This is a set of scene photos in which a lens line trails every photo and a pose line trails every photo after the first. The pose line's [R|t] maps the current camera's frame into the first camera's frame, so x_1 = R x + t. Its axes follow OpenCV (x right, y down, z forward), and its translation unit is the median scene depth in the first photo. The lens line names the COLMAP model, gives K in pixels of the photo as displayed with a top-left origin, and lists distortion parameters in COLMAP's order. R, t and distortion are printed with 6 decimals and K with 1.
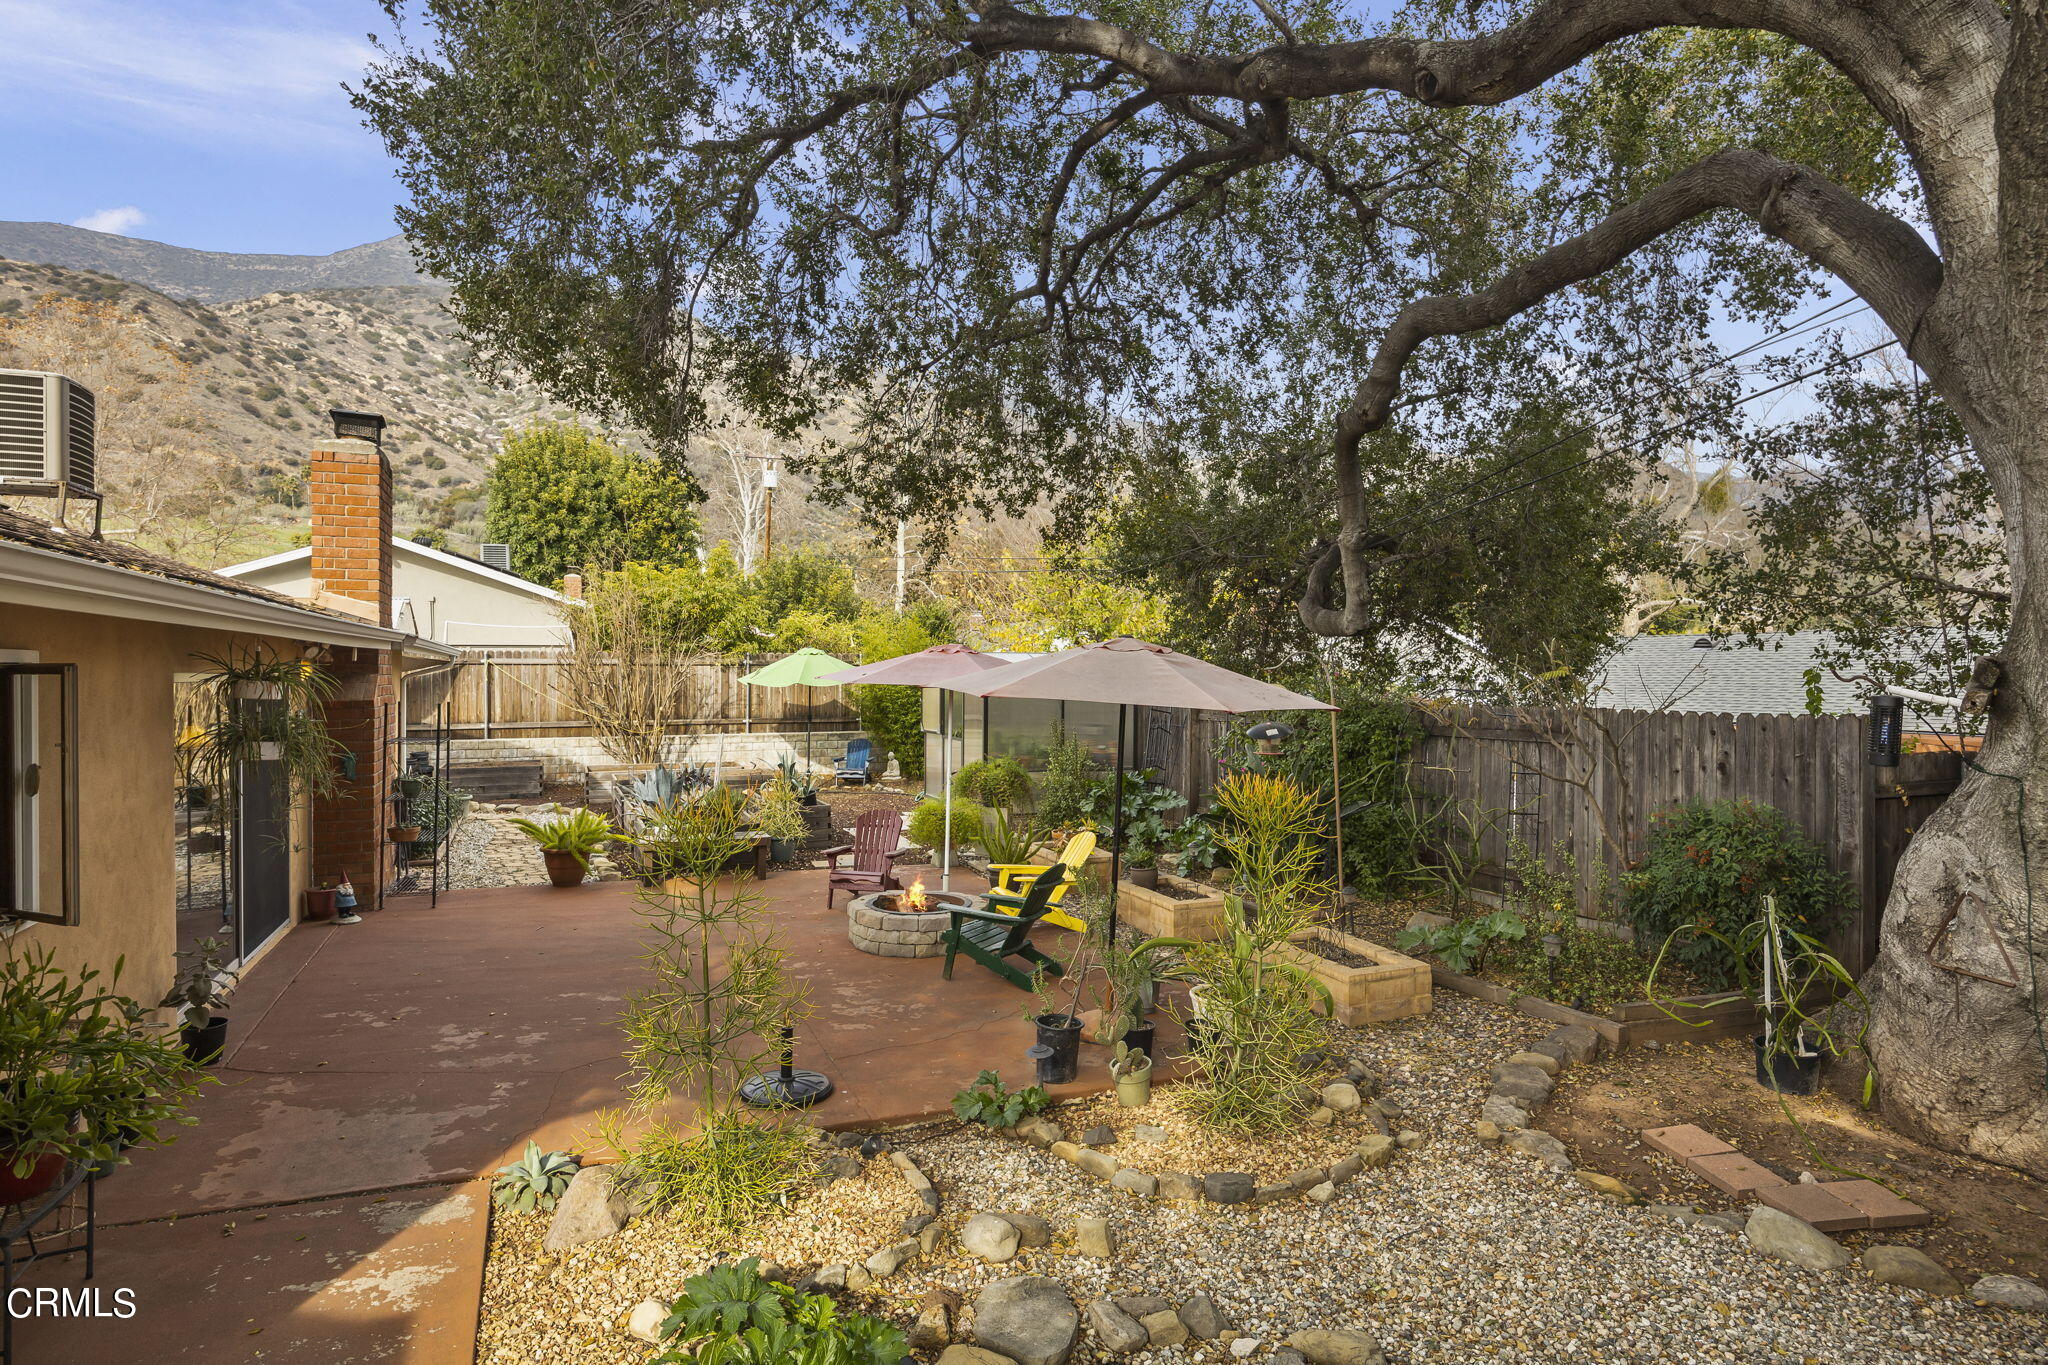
lens RADIAL K [[1119.0, 0, 1028.4], [0, 1119.0, 672.5], [0, 0, 1]] dist [0.000624, 0.000726]
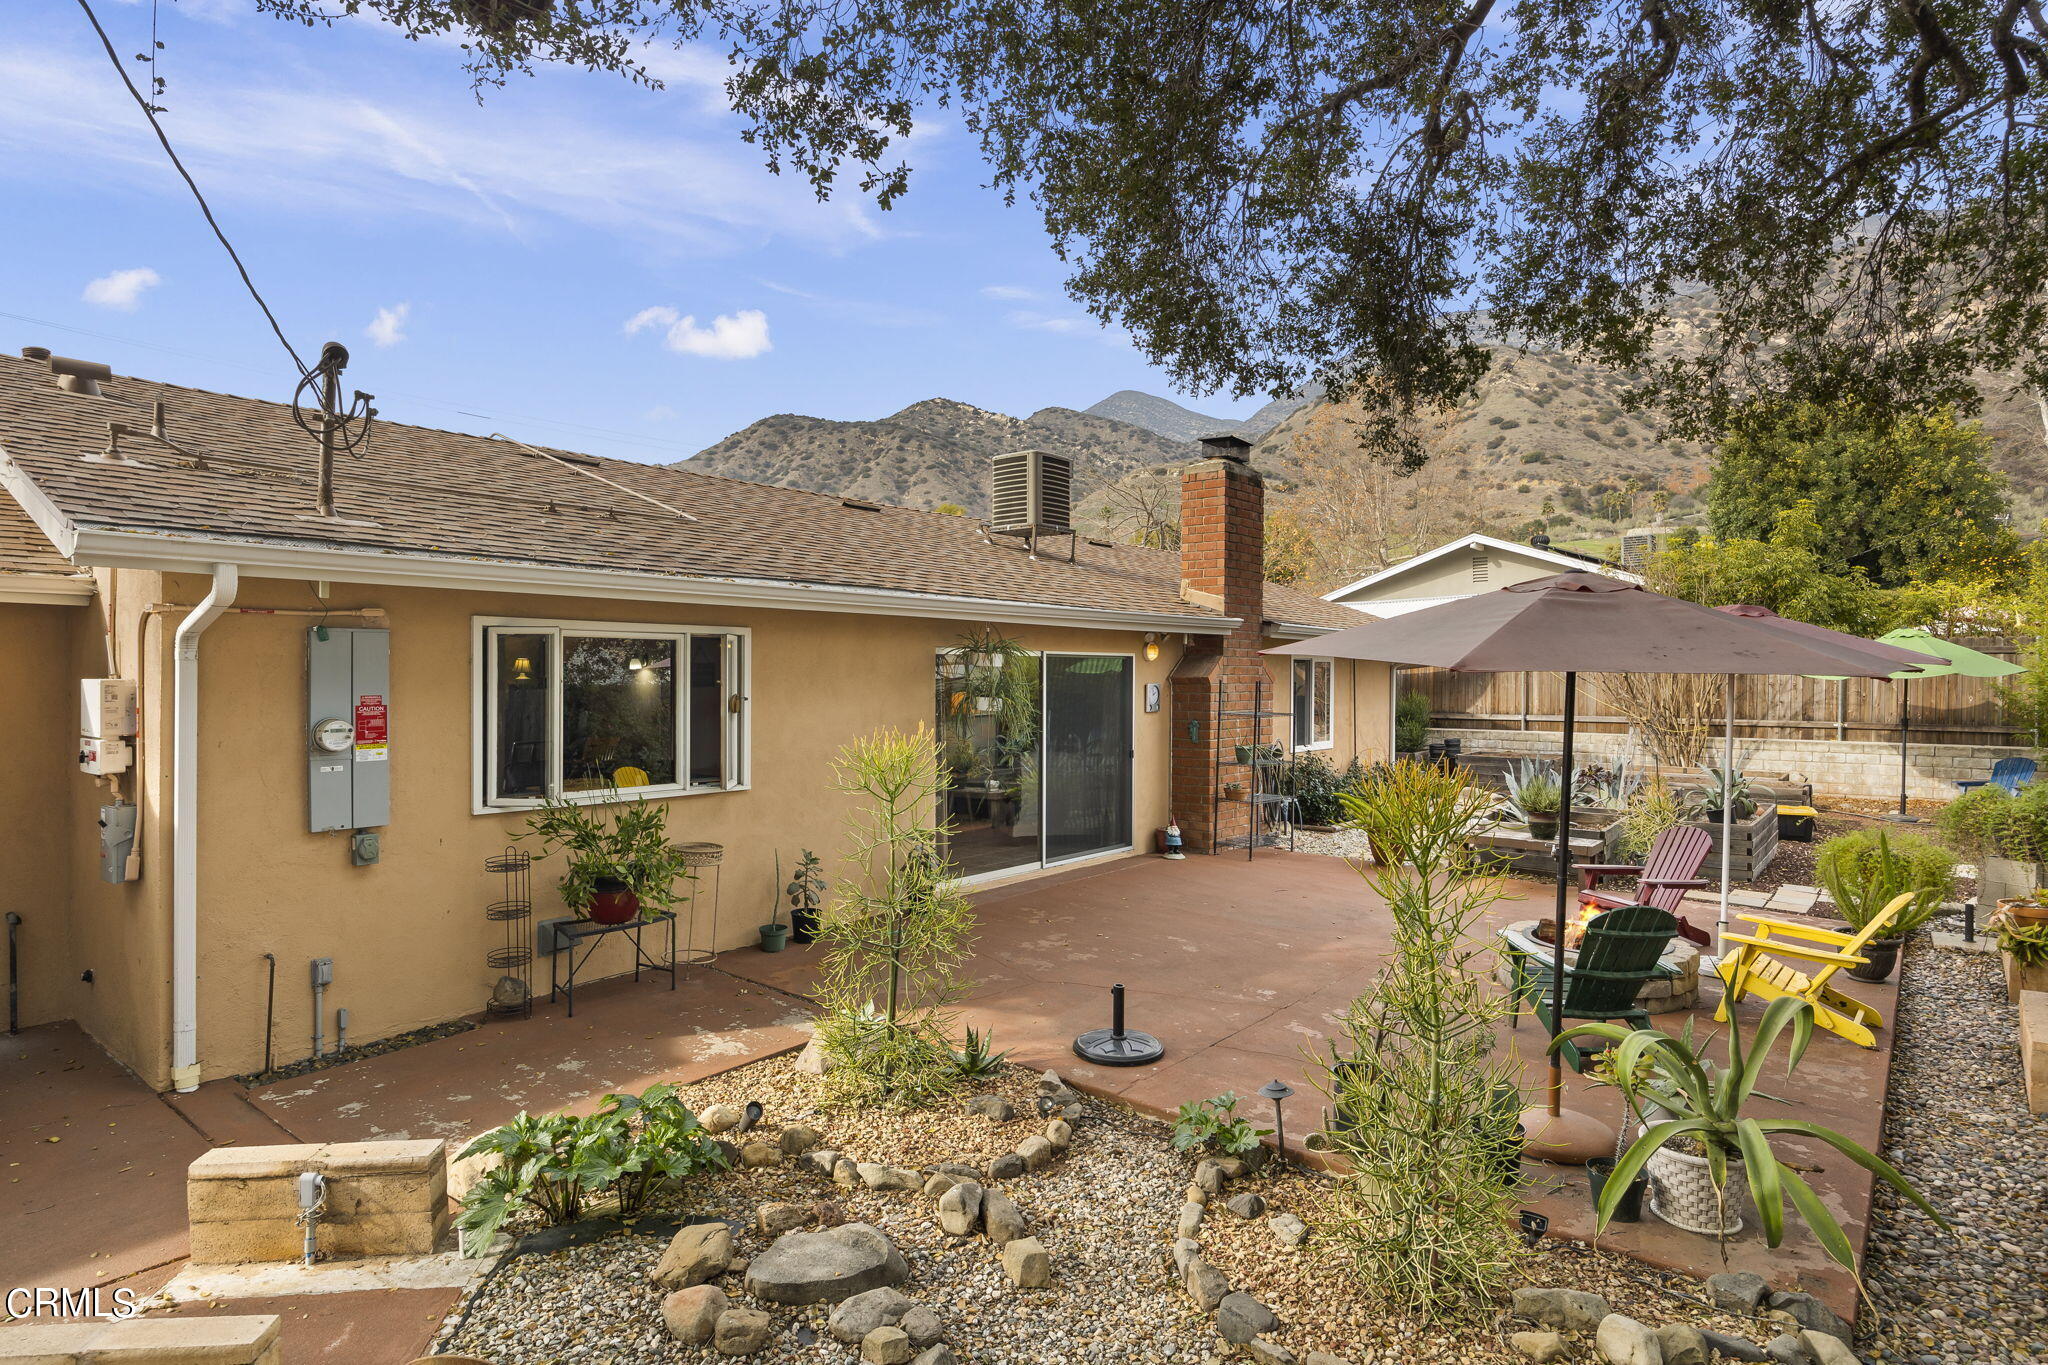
lens RADIAL K [[1119.0, 0, 1025.3], [0, 1119.0, 683.7], [0, 0, 1]] dist [0.000624, 0.000726]
pose [[0.476153, 0.009391, -0.879312, 0.168690], [-0.004511, 0.999956, 0.008236, 0.010322], [0.879351, 0.000045, 0.476175, 0.121173]]
